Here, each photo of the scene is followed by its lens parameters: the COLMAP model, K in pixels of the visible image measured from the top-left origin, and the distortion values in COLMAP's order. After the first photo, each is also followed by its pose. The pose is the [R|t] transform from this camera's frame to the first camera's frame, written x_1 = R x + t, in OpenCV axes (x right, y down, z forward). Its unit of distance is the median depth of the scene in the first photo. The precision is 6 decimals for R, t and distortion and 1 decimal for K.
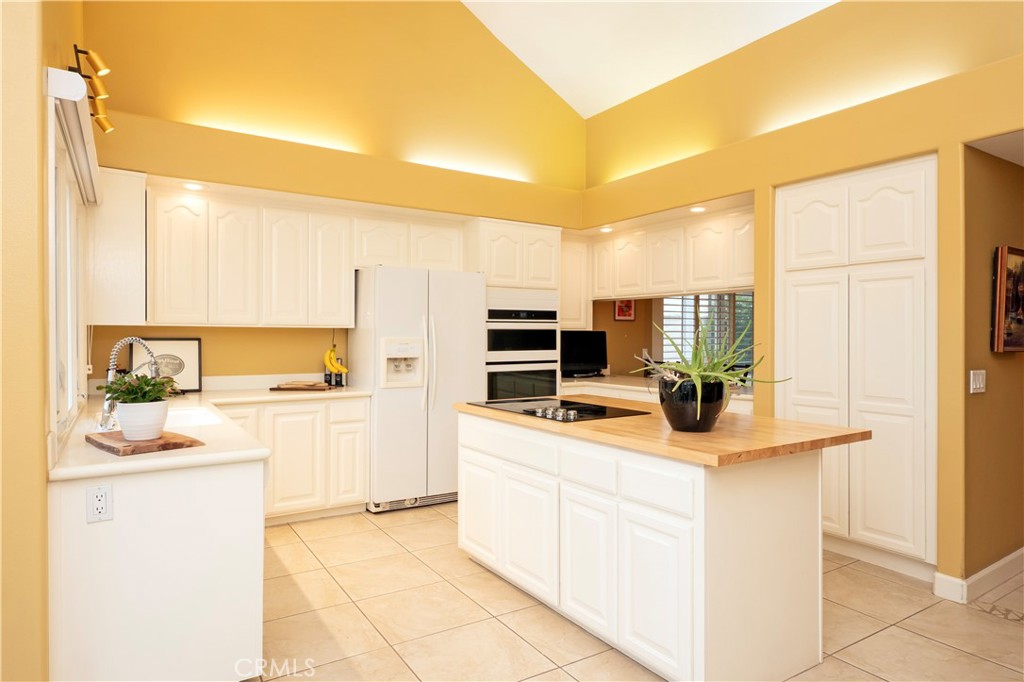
lens RADIAL K [[602.6, 0, 511.4], [0, 602.6, 350.8], [0, 0, 1]] dist [-0.000779, 0.001326]
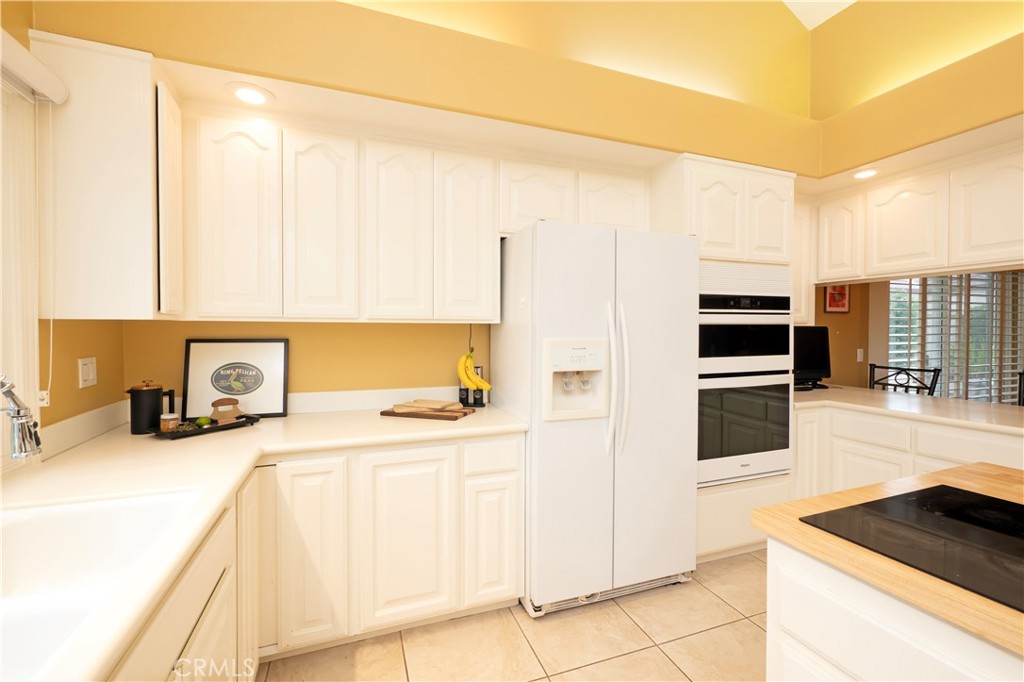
lens RADIAL K [[432.9, 0, 516.9], [0, 432.9, 346.2], [0, 0, 1]] dist [-0.014025, 0.002166]
pose [[0.981324, 0.004449, -0.192310, -0.159016], [-0.002067, 0.999919, 0.012586, -0.019791], [0.192350, -0.011954, 0.981254, 0.563778]]
